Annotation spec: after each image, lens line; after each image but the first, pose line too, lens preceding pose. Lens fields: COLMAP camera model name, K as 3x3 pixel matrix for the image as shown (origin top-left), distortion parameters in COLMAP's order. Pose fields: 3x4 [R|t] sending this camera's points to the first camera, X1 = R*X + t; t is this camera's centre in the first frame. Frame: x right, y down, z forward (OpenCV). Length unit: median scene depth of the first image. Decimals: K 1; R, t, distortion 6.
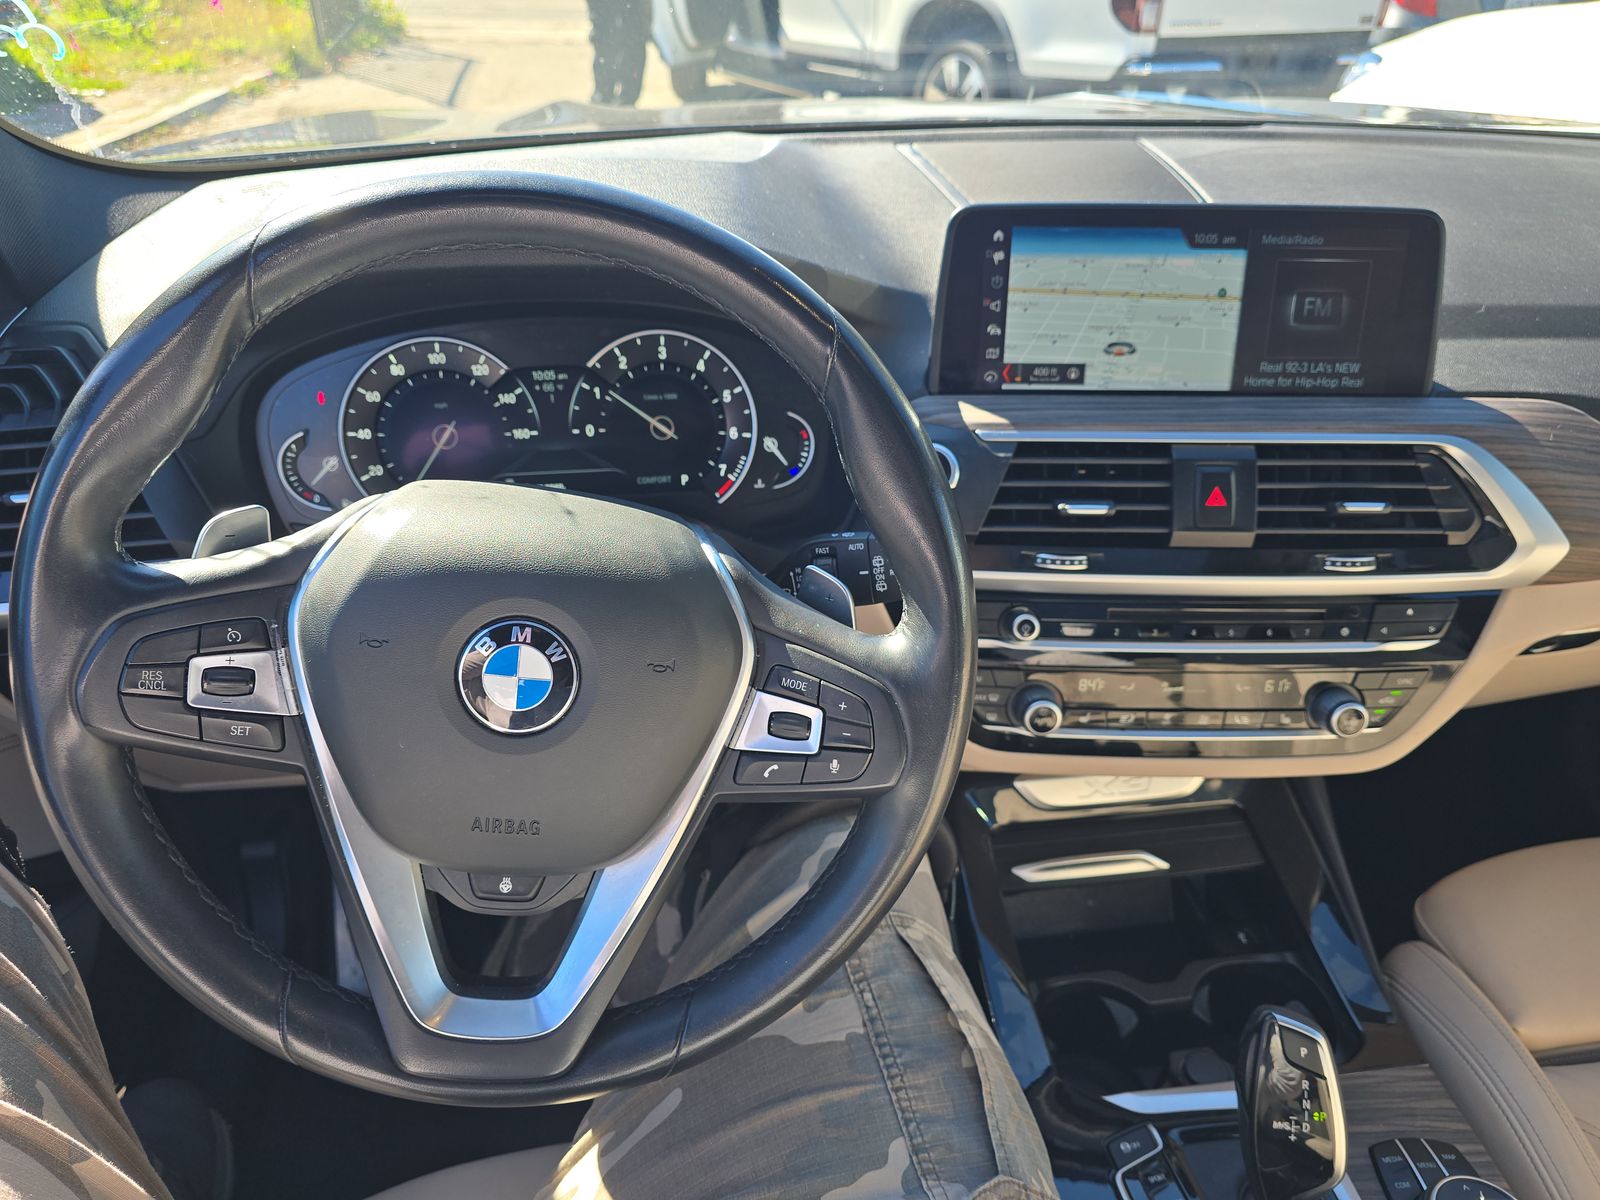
lens RADIAL K [[1082.6, 0, 792.9], [0, 1082.6, 595.0], [0, 0, 1]] dist [0.036796, -0.039180]
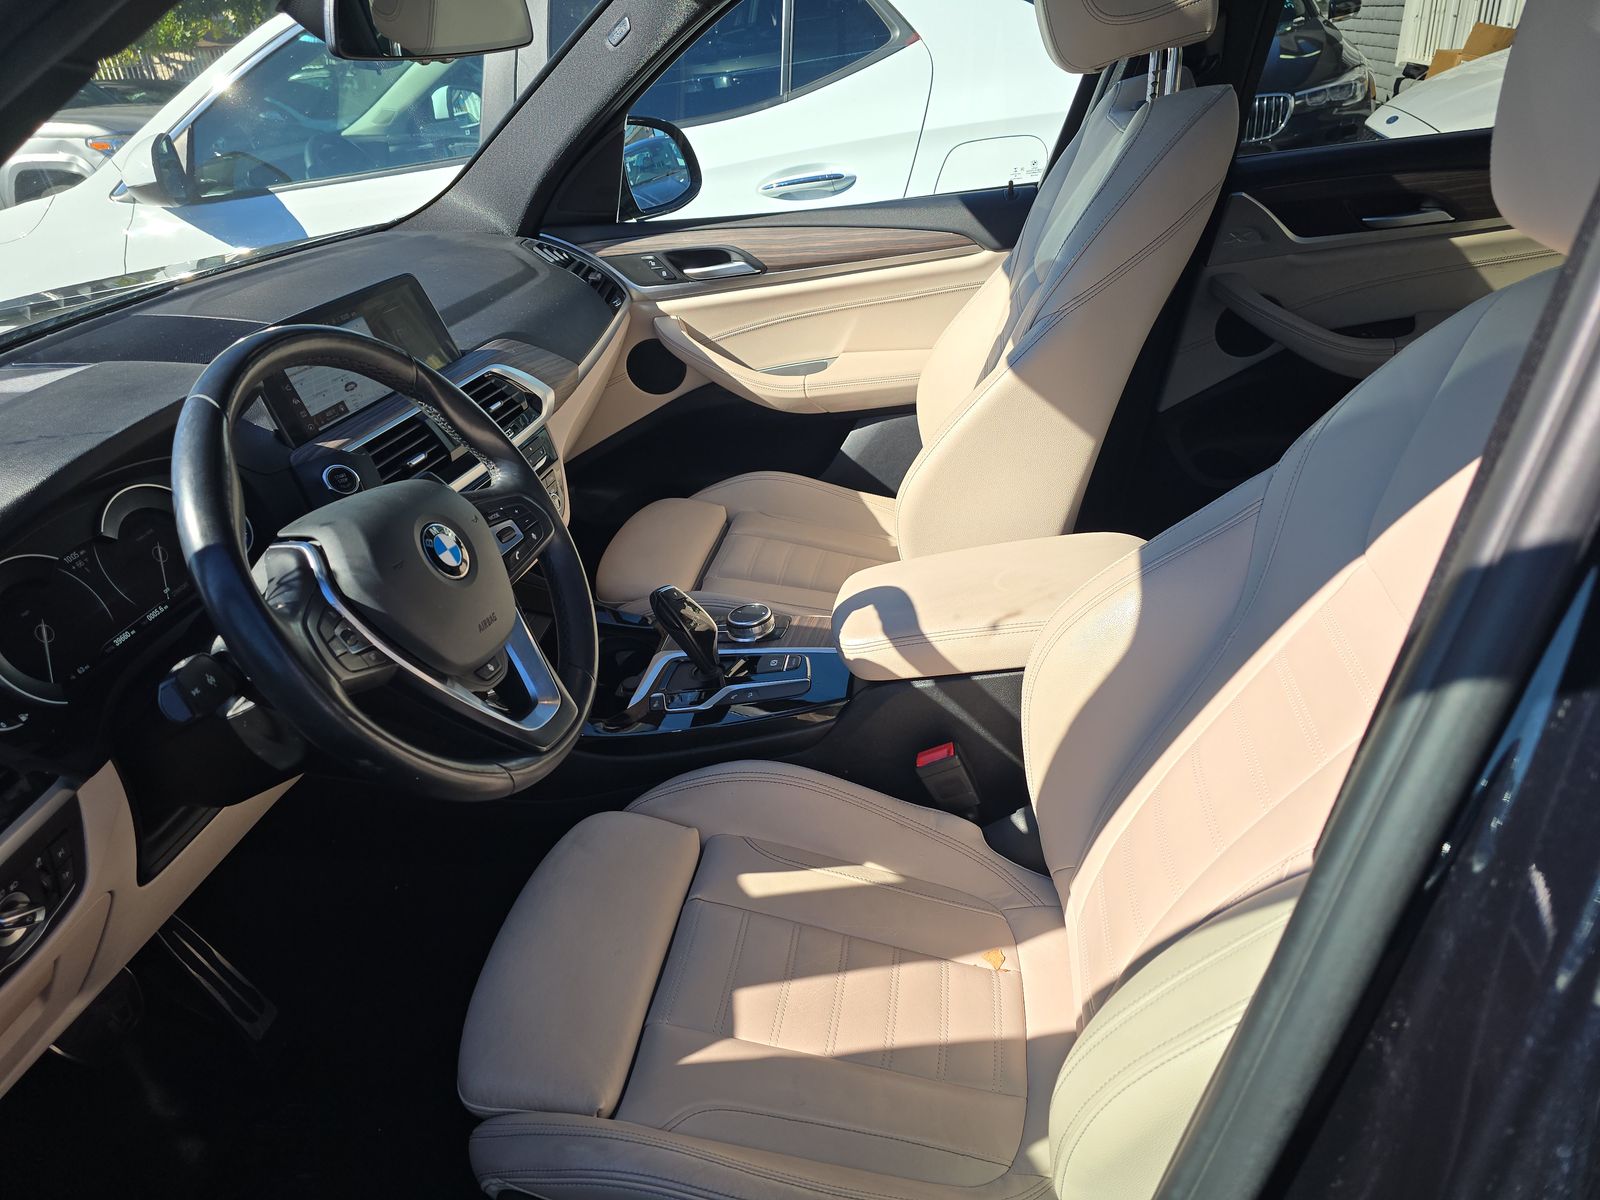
lens RADIAL K [[1082.6, 0, 799.7], [0, 1082.6, 604.3], [0, 0, 1]] dist [0.036796, -0.039180]
pose [[0.286721, -0.496030, 0.819601, -1.102285], [0.598834, 0.760583, 0.250822, 0.028794], [-0.747789, 0.418889, 0.515115, -0.275433]]
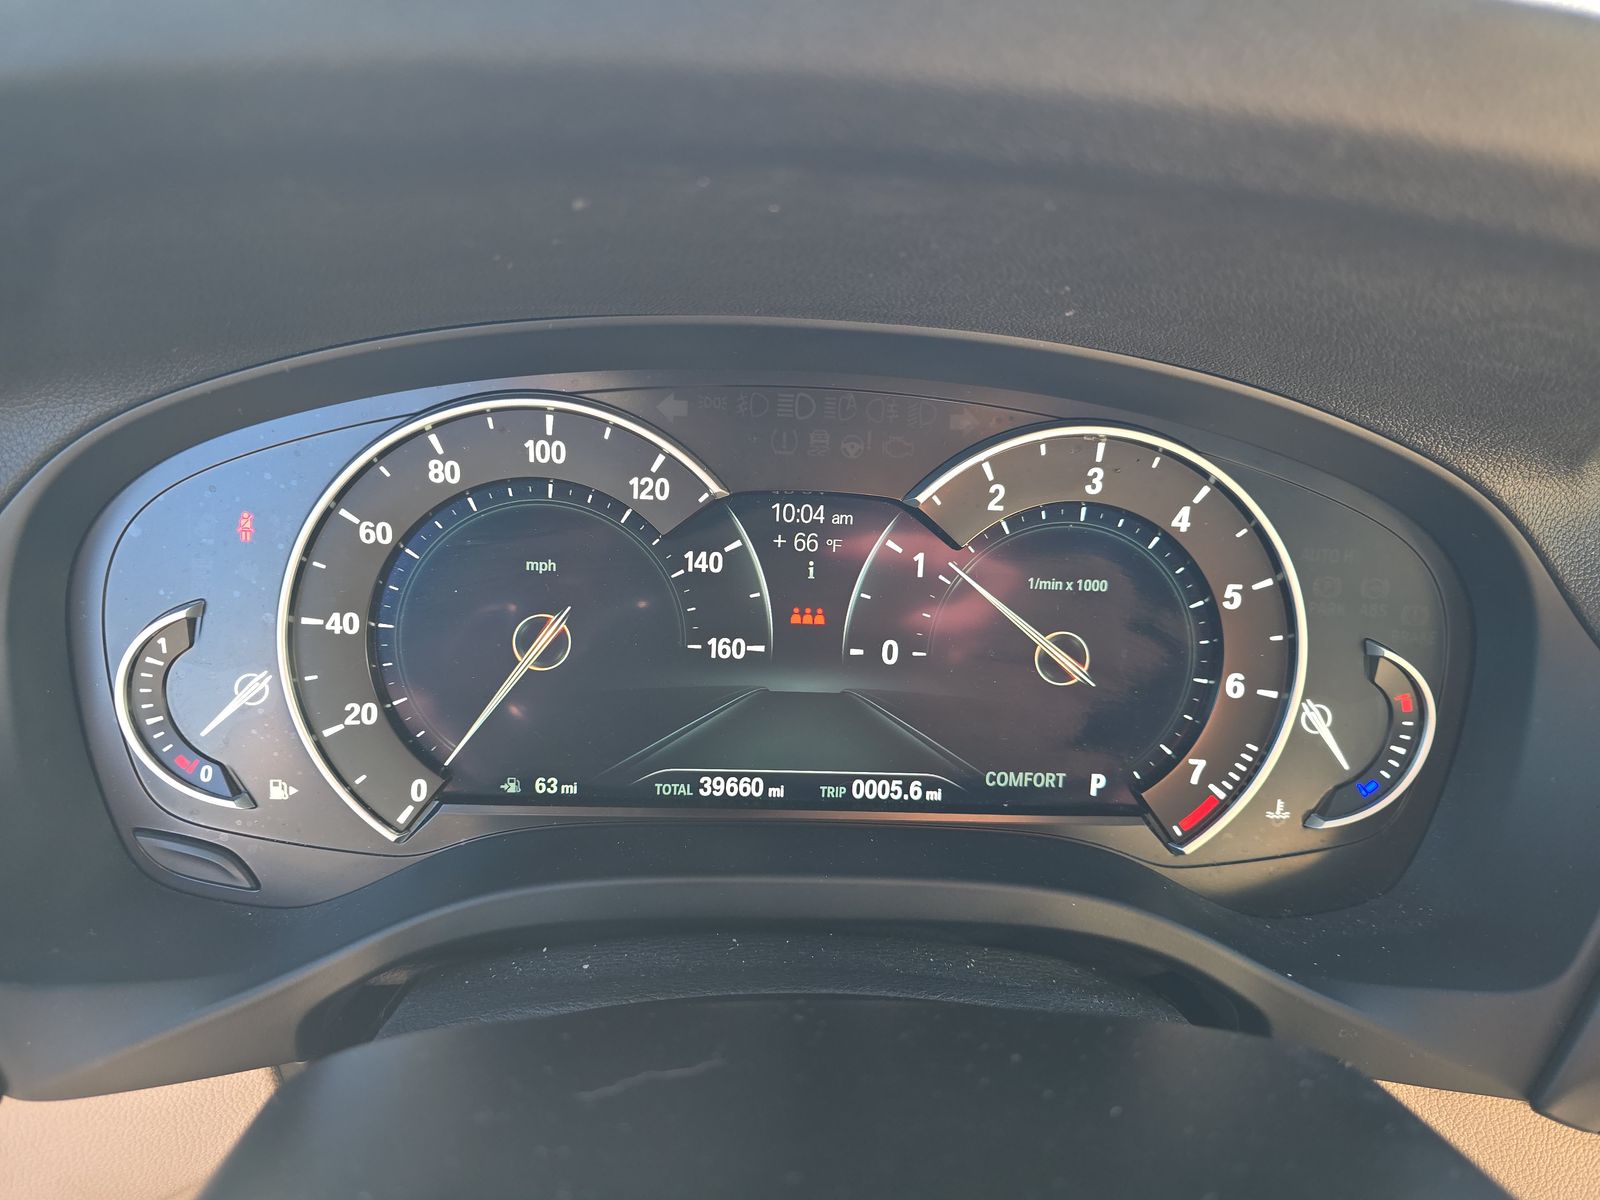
lens RADIAL K [[1082.6, 0, 796.3], [0, 1082.6, 595.8], [0, 0, 1]] dist [0.036796, -0.039180]
pose [[0.994715, 0.091895, -0.045804, -0.218438], [-0.094782, 0.993346, -0.065427, -0.151599], [0.039486, 0.069422, 0.996806, 0.627506]]
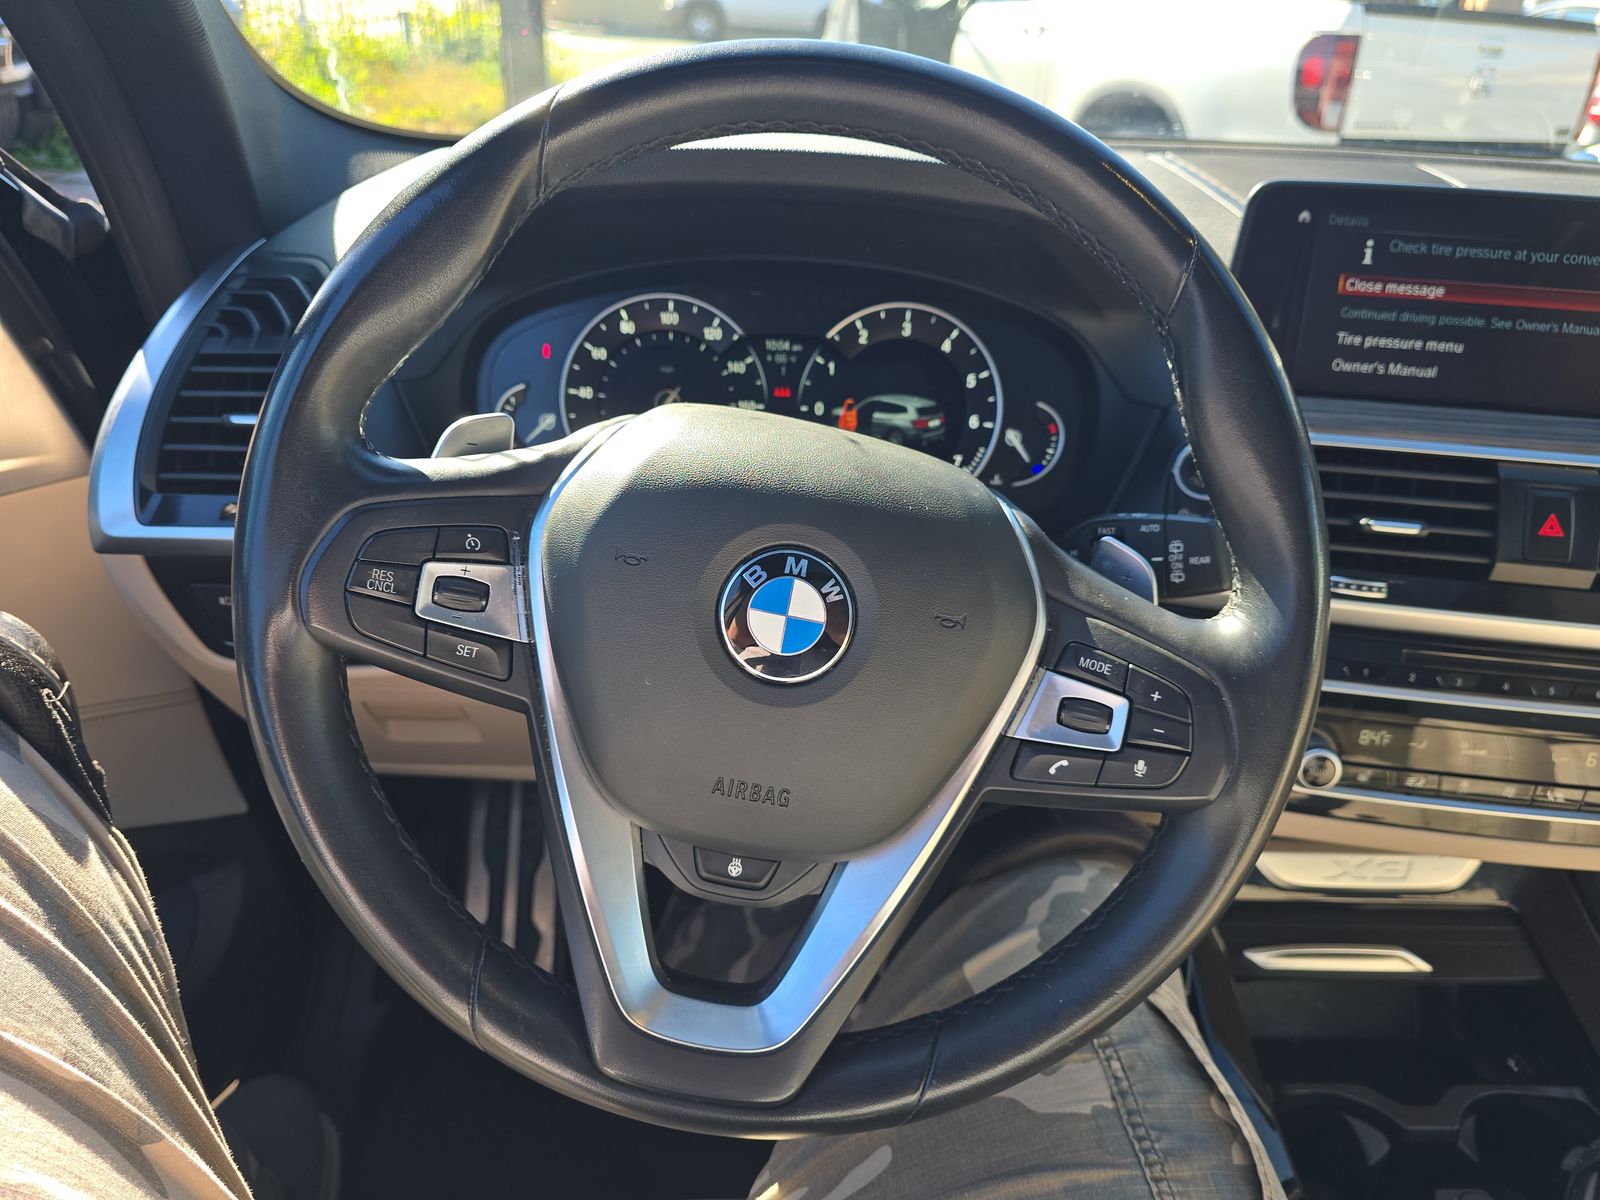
lens RADIAL K [[1082.6, 0, 799.2], [0, 1082.6, 602.6], [0, 0, 1]] dist [0.036796, -0.039180]
pose [[0.991461, 0.085236, -0.098689, -0.105043], [-0.091808, 0.993713, -0.064078, 0.077890], [0.092607, 0.072591, 0.993053, 0.100272]]
